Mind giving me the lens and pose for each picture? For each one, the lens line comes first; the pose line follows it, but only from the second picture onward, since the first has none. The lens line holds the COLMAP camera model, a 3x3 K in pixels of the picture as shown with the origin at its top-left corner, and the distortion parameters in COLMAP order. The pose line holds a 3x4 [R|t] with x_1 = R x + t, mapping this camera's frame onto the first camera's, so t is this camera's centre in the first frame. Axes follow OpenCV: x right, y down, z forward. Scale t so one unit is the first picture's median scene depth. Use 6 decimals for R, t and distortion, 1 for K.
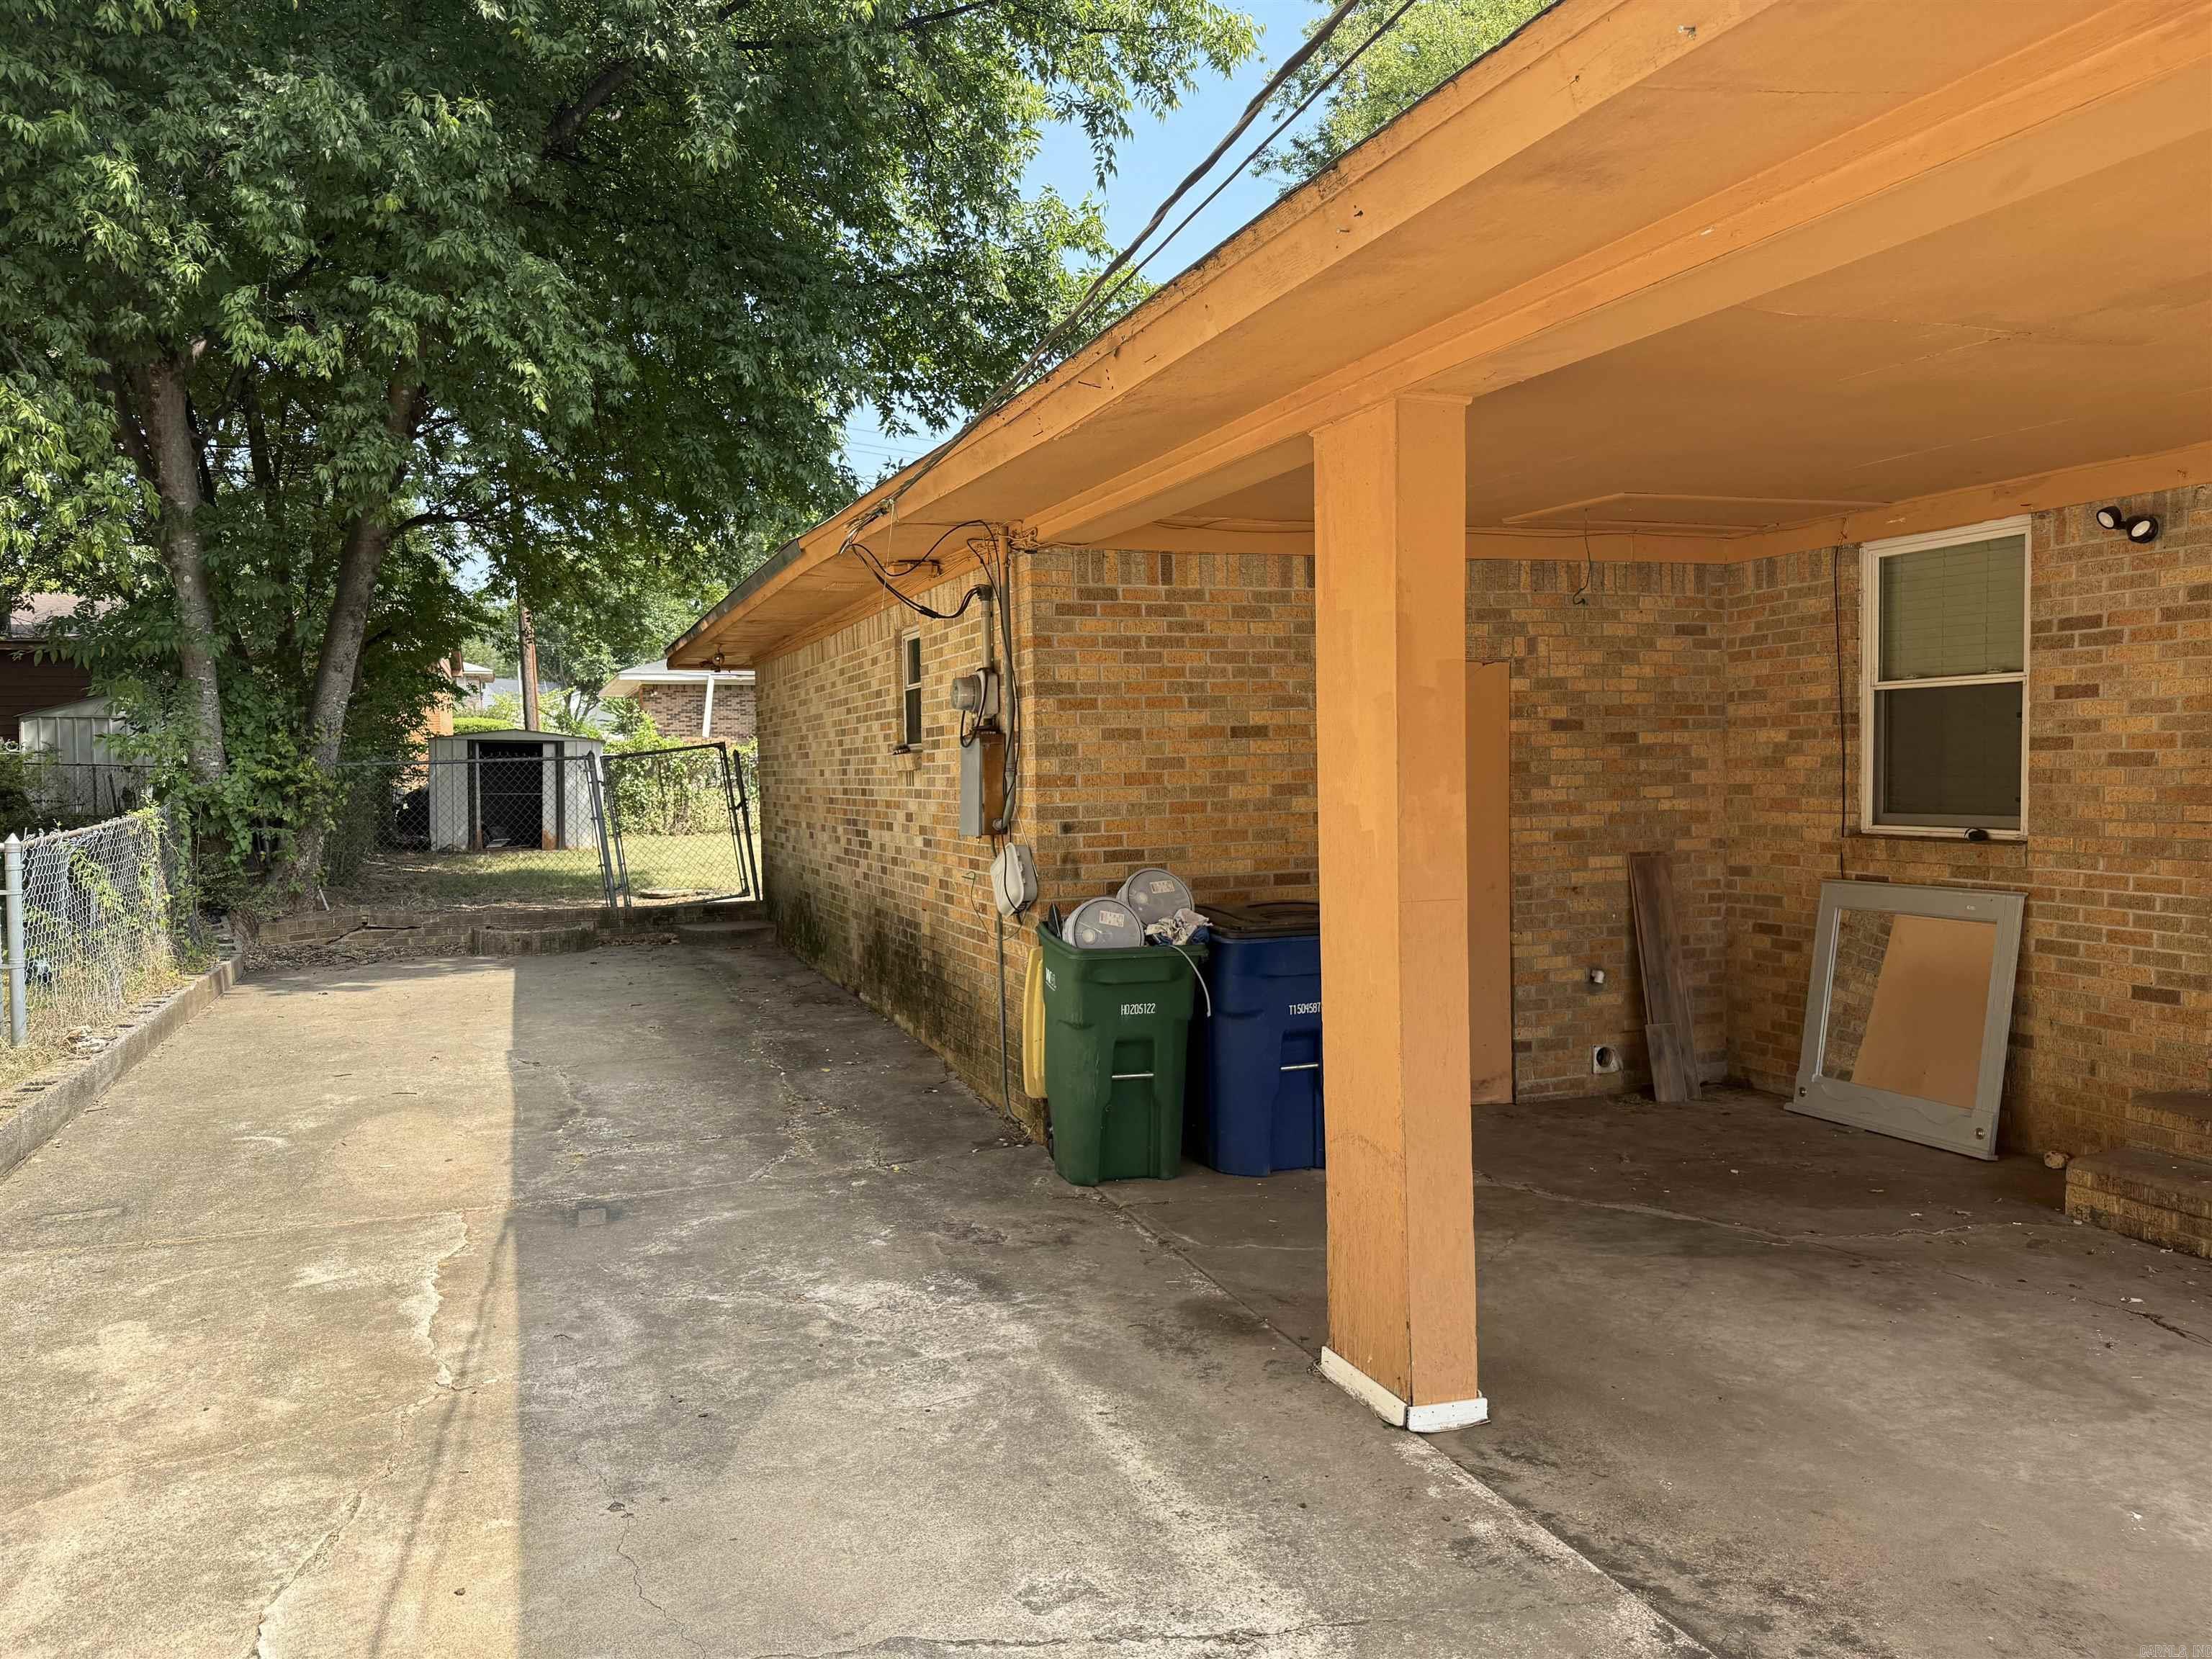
lens RADIAL K [[1591.6, 0, 1130.8], [0, 1591.6, 838.1], [0, 0, 1]] dist [0.111571, -0.171511]
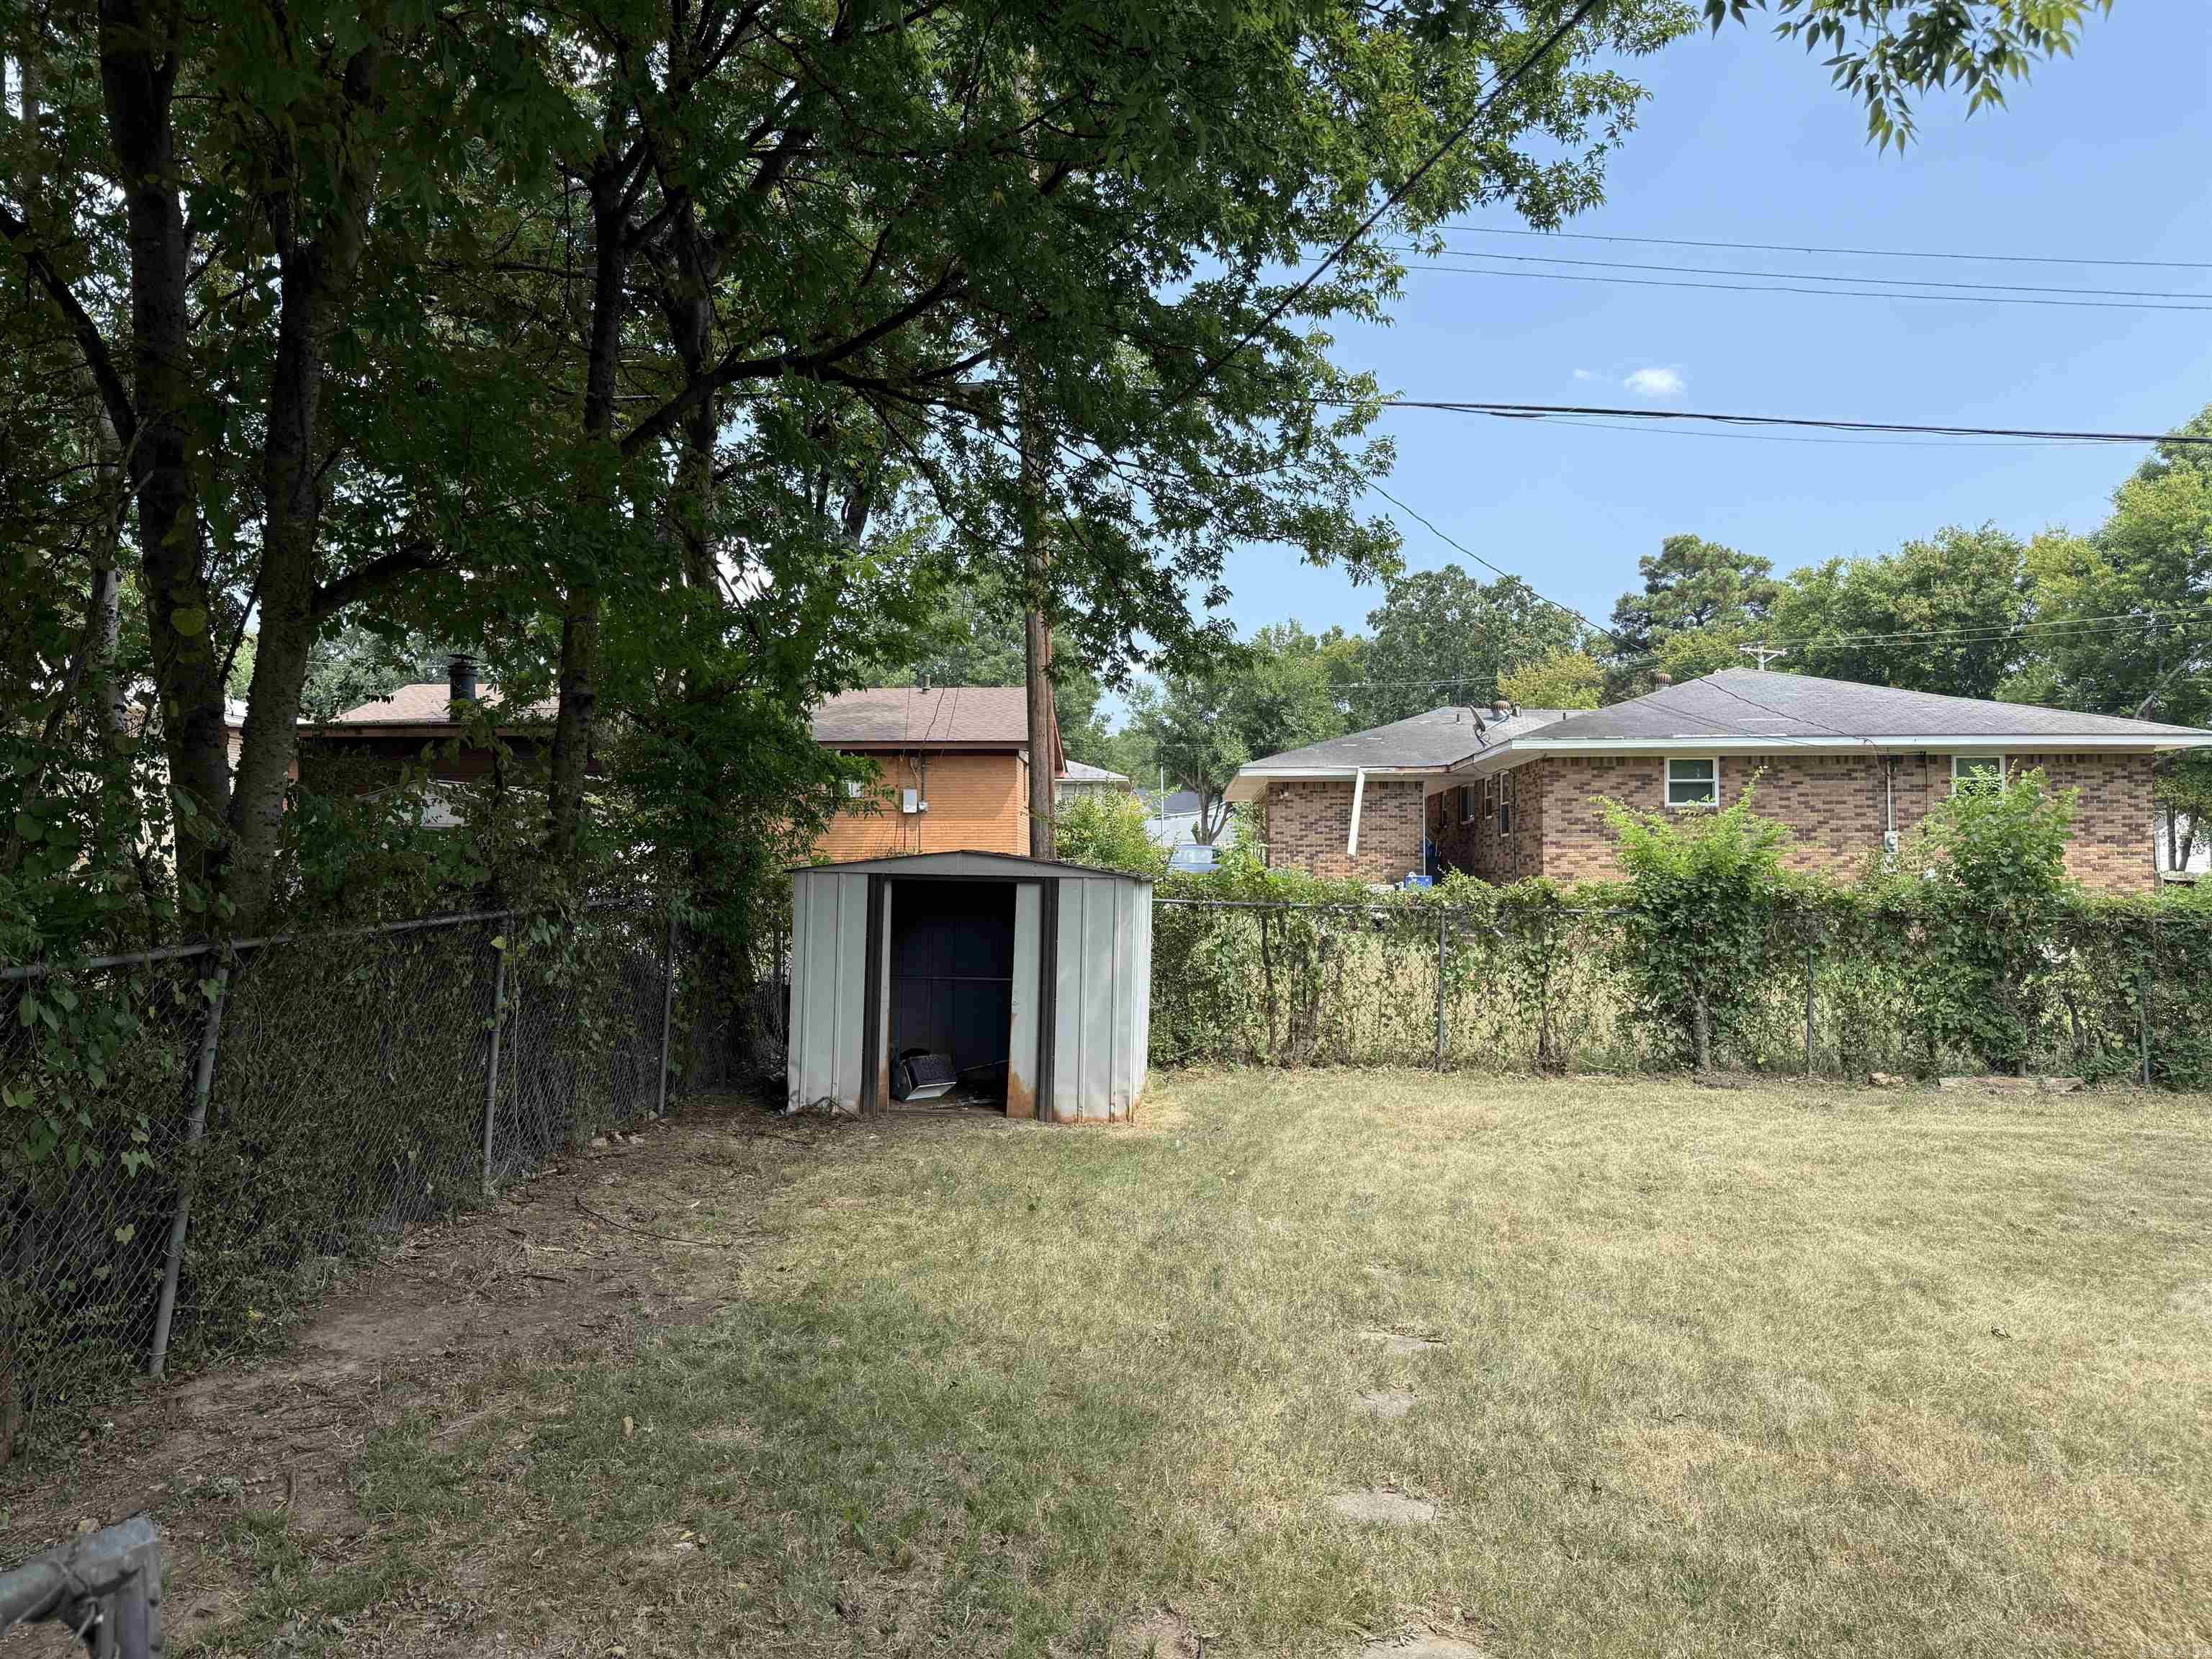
lens RADIAL K [[1584.6, 0, 1097.6], [0, 1584.6, 848.6], [0, 0, 1]] dist [0.116579, -0.184788]
pose [[0.915302, 0.010627, -0.402627, -0.244749], [-0.035729, 0.997853, -0.054886, -0.066918], [0.401179, 0.064622, 0.913717, 0.901740]]
